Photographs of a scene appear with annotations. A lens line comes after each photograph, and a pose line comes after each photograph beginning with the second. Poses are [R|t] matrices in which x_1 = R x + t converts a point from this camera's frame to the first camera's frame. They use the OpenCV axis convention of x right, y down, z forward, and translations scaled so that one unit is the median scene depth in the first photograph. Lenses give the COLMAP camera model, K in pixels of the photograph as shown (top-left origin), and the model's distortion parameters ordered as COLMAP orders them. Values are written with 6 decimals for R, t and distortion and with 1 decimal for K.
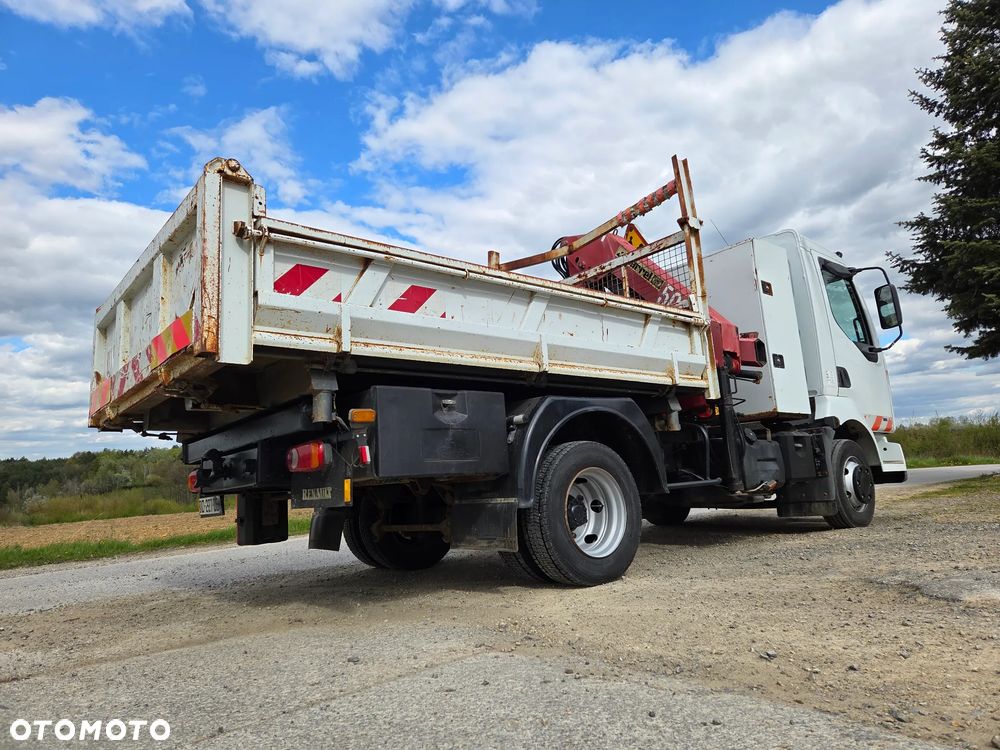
lens RADIAL K [[662.4, 0, 505.0], [0, 662.4, 359.9], [0, 0, 1]] dist [0.067686, -0.051080]
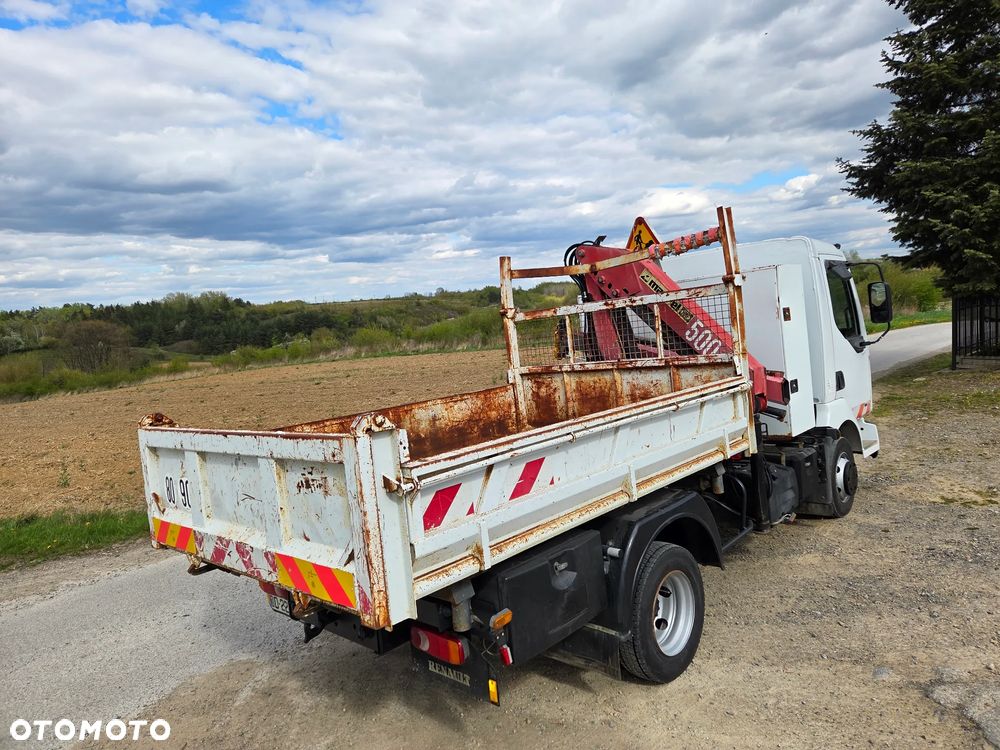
lens RADIAL K [[662.4, 0, 505.0], [0, 662.4, 359.9], [0, 0, 1]] dist [0.067686, -0.051080]
pose [[0.992007, -0.045637, 0.117637, -0.168688], [0.017654, 0.973330, 0.228728, -0.293368], [-0.124938, -0.224823, 0.966357, 0.046895]]
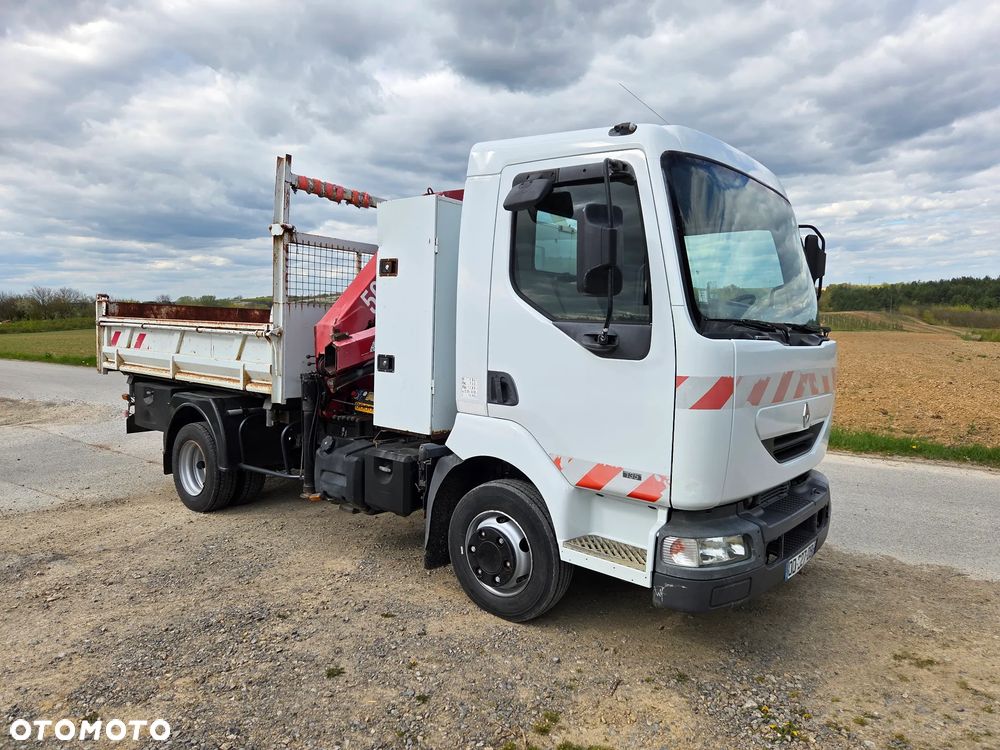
lens RADIAL K [[679.2, 0, 500.0], [0, 679.2, 375.0], [0, 0, 1]] dist [0.073553, -0.058063]
pose [[0.182257, 0.149809, -0.971771, 1.248611], [0.163251, 0.969997, 0.180153, -0.110854], [0.969604, -0.191477, 0.152333, 1.026882]]
